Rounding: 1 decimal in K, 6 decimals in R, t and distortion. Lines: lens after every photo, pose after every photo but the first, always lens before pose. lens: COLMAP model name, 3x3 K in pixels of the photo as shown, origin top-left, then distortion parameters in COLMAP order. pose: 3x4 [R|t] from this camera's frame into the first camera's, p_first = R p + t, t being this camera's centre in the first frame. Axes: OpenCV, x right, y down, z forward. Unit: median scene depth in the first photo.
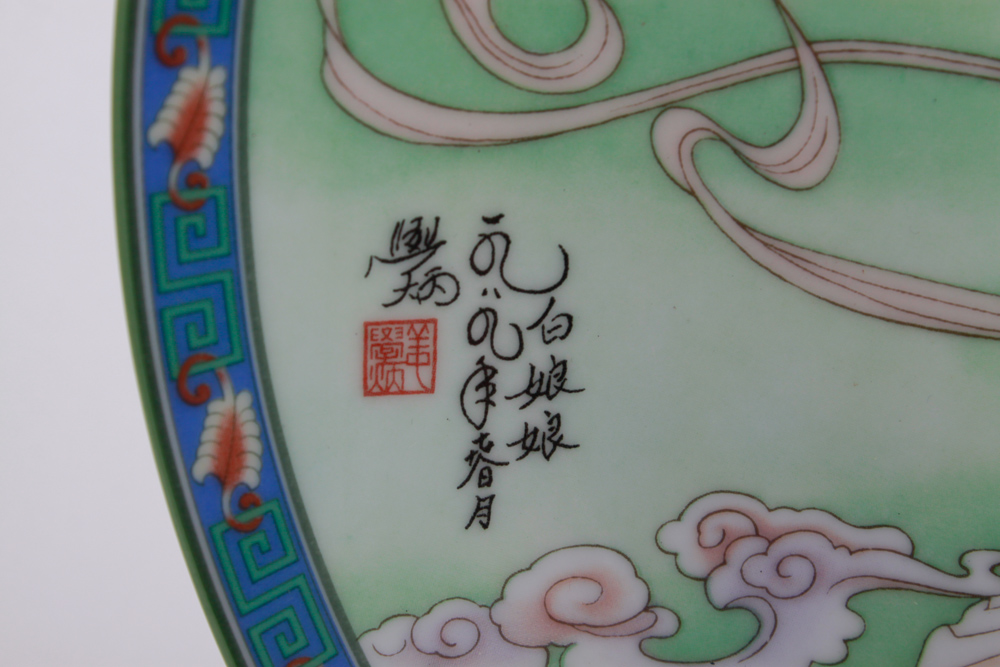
lens RADIAL K [[2414.1, 0, 500.6], [0, 2414.1, 358.5], [0, 0, 1]] dist [0.033455, 0.296949]
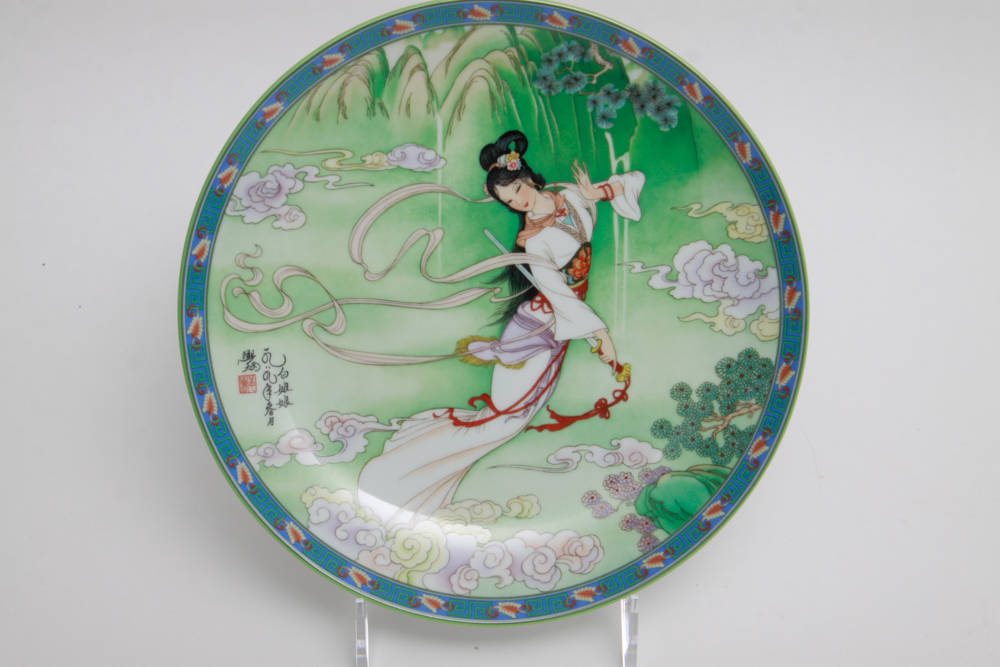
lens RADIAL K [[2414.1, 0, 500.6], [0, 2414.1, 358.5], [0, 0, 1]] dist [0.033455, 0.296949]
pose [[0.989082, -0.102808, 0.105577, -0.045145], [0.121388, 0.974608, -0.188158, 0.790957], [-0.083552, 0.198920, 0.976448, -3.105146]]
